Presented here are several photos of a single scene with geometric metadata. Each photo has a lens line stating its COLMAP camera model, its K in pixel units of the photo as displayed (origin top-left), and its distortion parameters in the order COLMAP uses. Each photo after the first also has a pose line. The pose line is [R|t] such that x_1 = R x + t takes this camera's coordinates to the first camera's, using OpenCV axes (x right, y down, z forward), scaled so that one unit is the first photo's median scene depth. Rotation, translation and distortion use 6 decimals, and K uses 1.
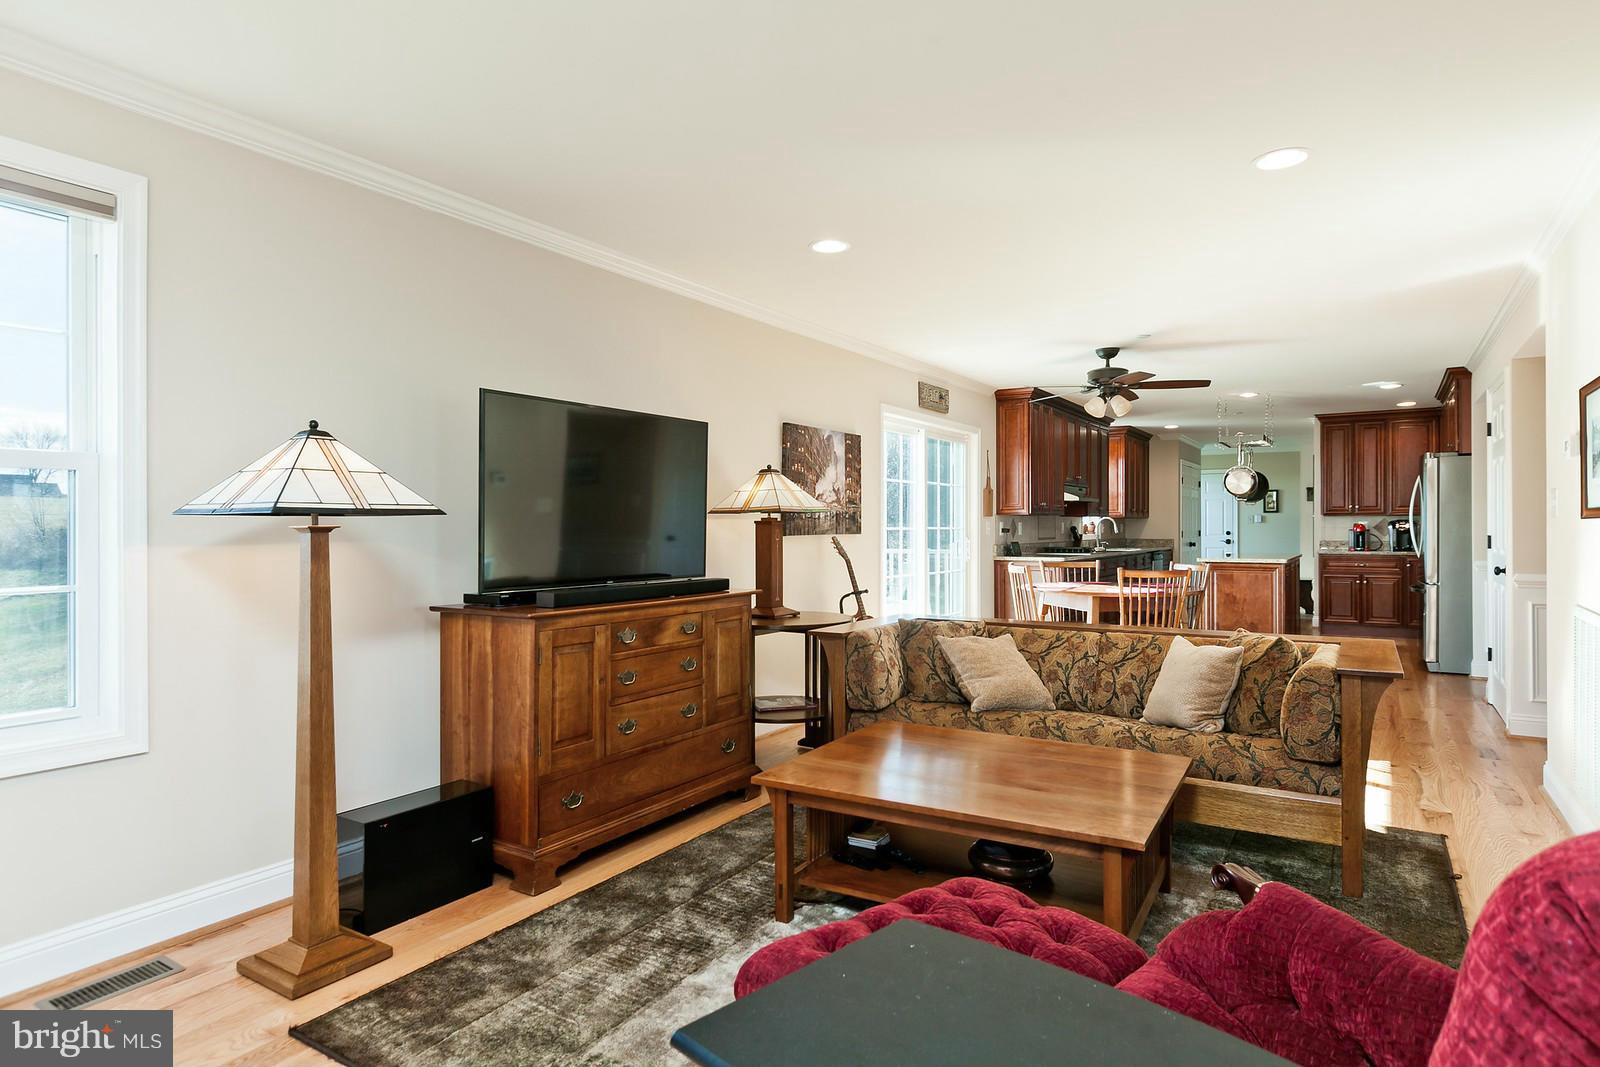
lens RADIAL K [[908.5, 0, 800.0], [0, 908.5, 533.5], [0, 0, 1]] dist [0.002196, 0.000310]
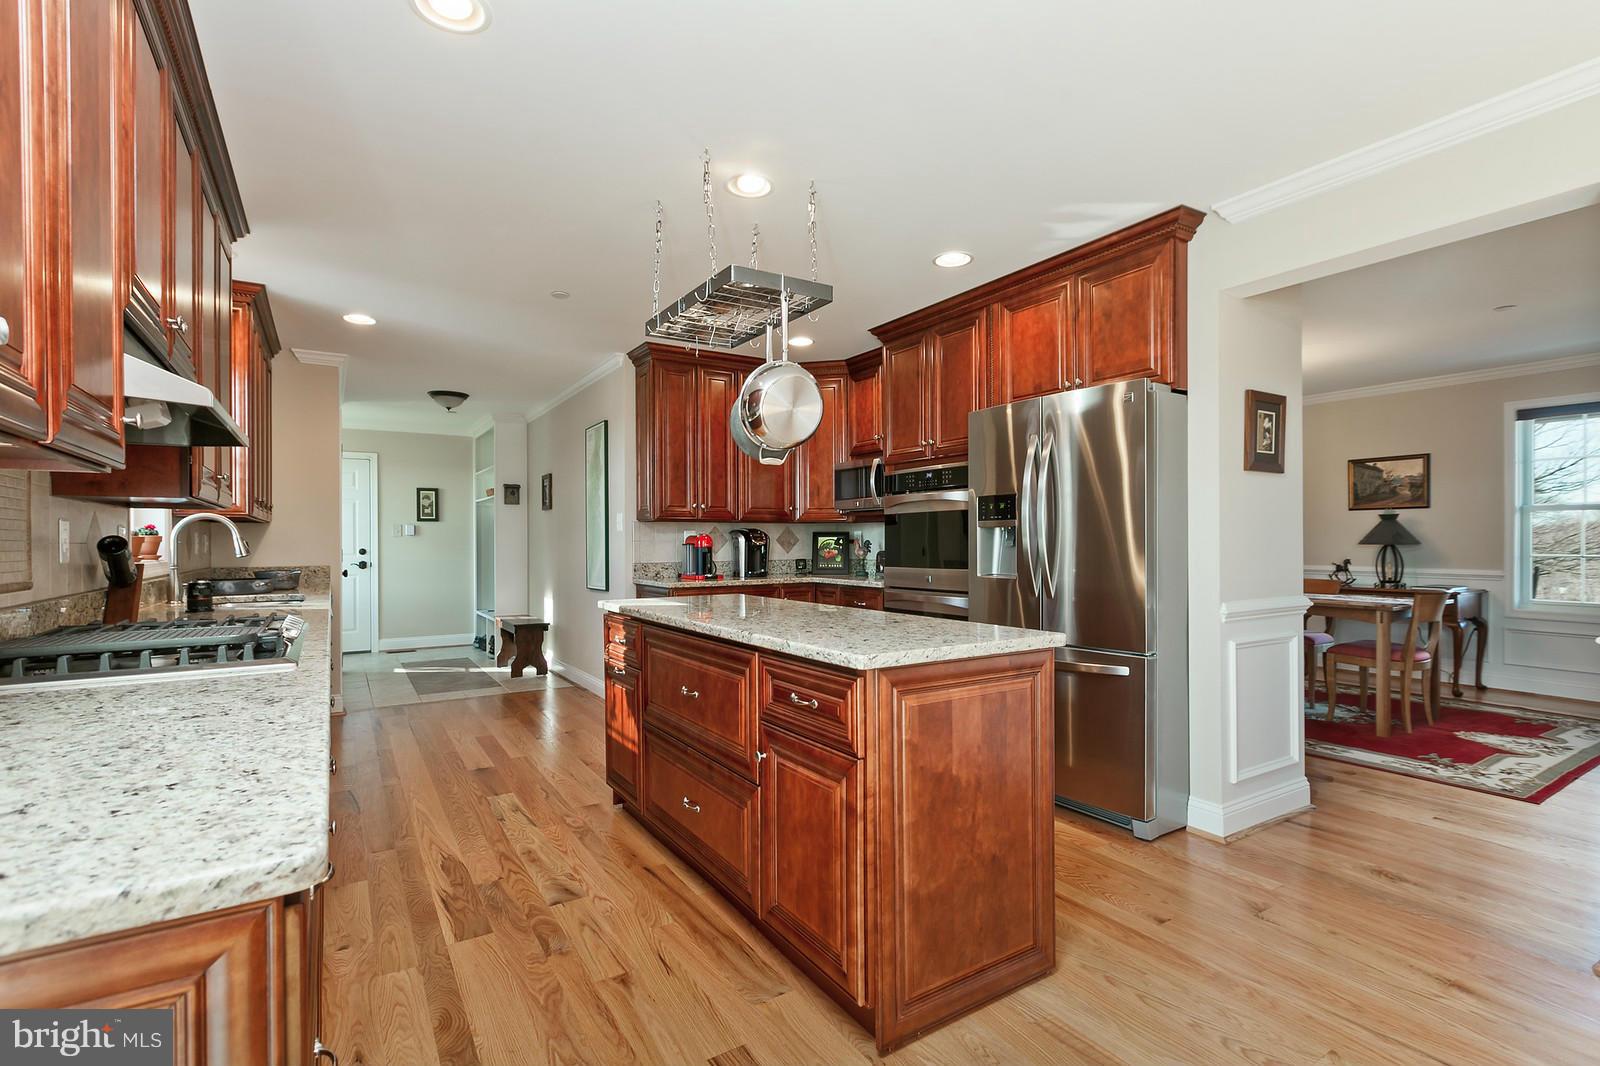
lens RADIAL K [[738.4, 0, 795.4], [0, 738.4, 542.0], [0, 0, 1]] dist [-0.000424, 0.000043]
pose [[0.432583, 0.001602, 0.901592, 0.189522], [0.007849, 0.999954, -0.005542, -0.002945], [-0.901560, 0.009474, 0.432551, 0.724450]]
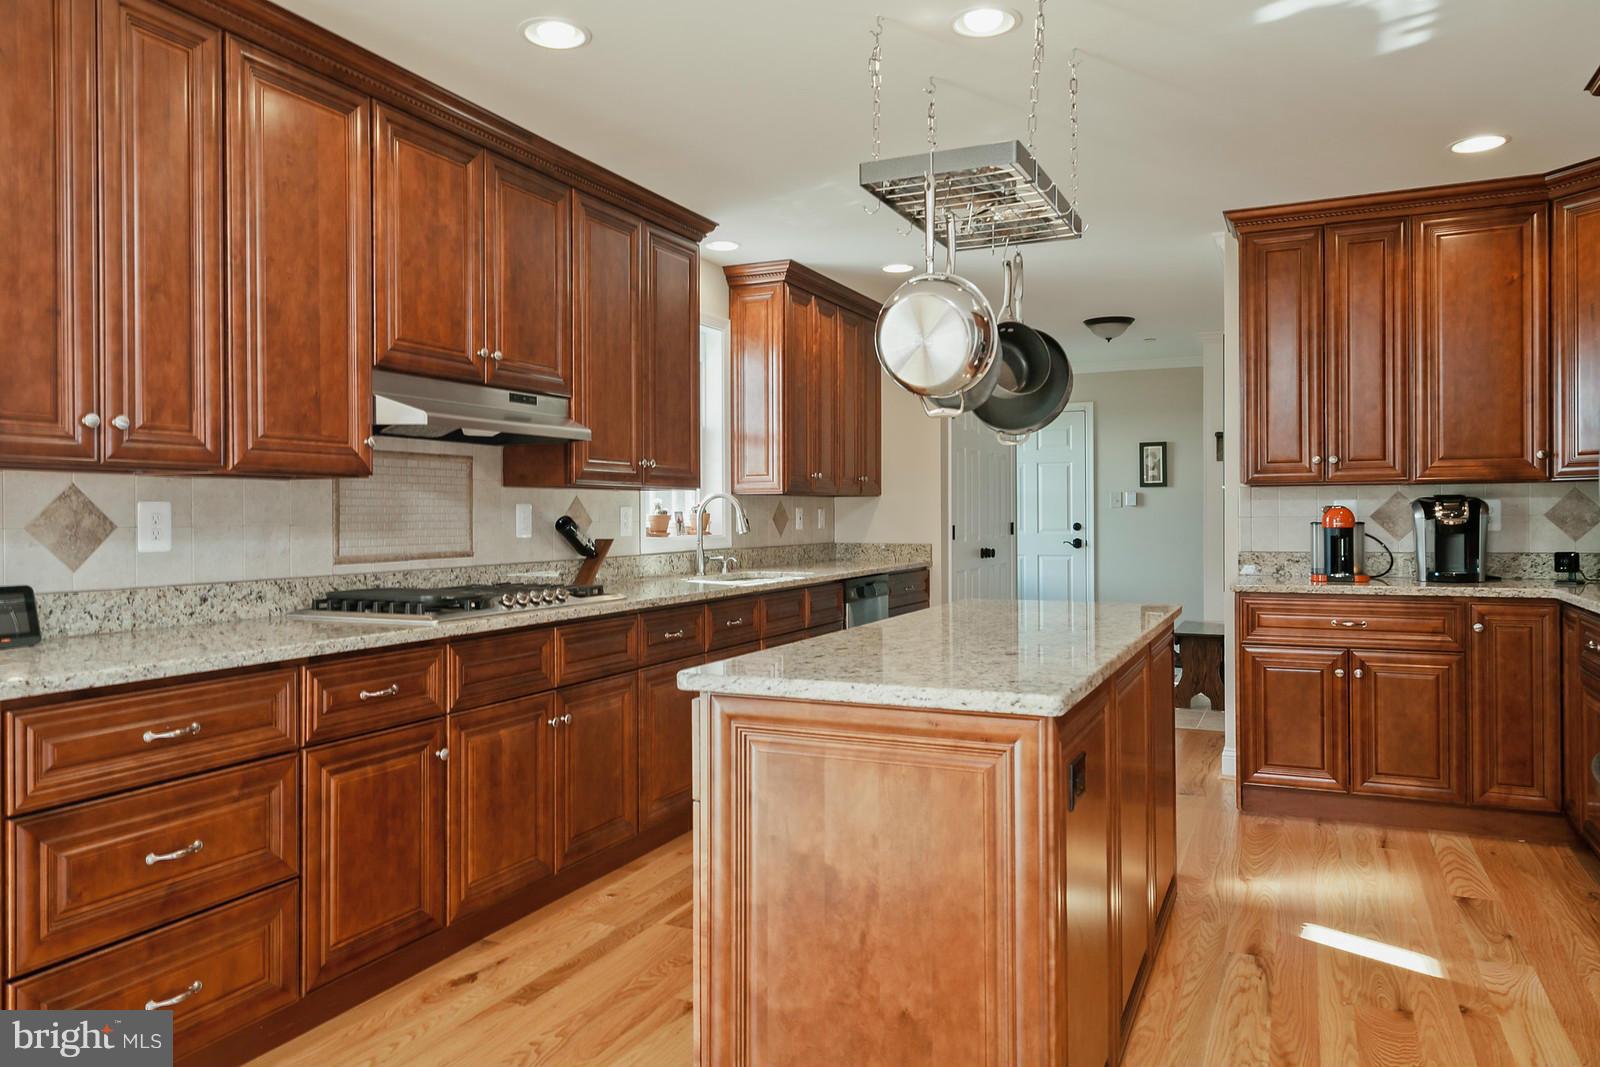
lens RADIAL K [[1105.2, 0, 798.1], [0, 1105.2, 523.2], [0, 0, 1]] dist [-0.000210, -0.000526]
pose [[0.991004, -0.002774, 0.133804, 0.336901], [0.002637, 0.999996, 0.001202, -0.005342], [-0.133807, -0.000838, 0.991007, 0.583165]]
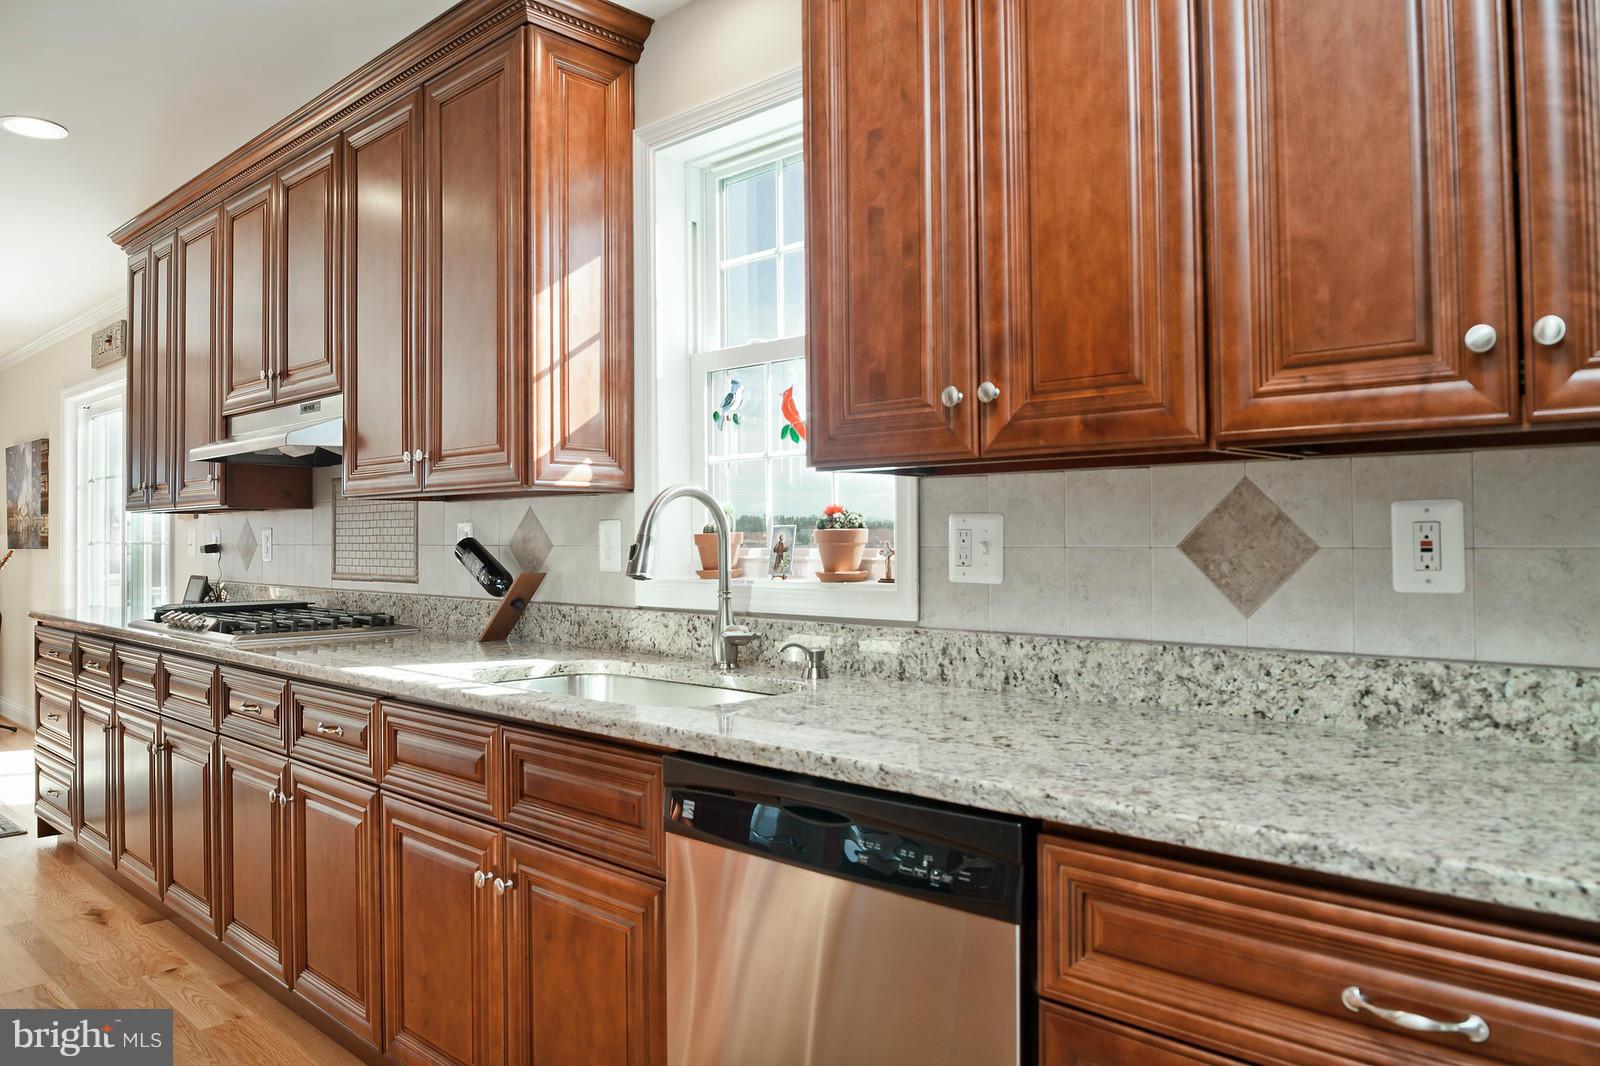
lens RADIAL K [[1109.6, 0, 800.0], [0, 1109.6, 533.0], [0, 0, 1]] dist [-0.038698, -0.002754]
pose [[-0.186035, 0.000090, -0.982543, 0.591615], [0.001685, 0.999999, -0.000228, -0.009045], [0.982542, -0.001698, -0.186035, 1.165664]]
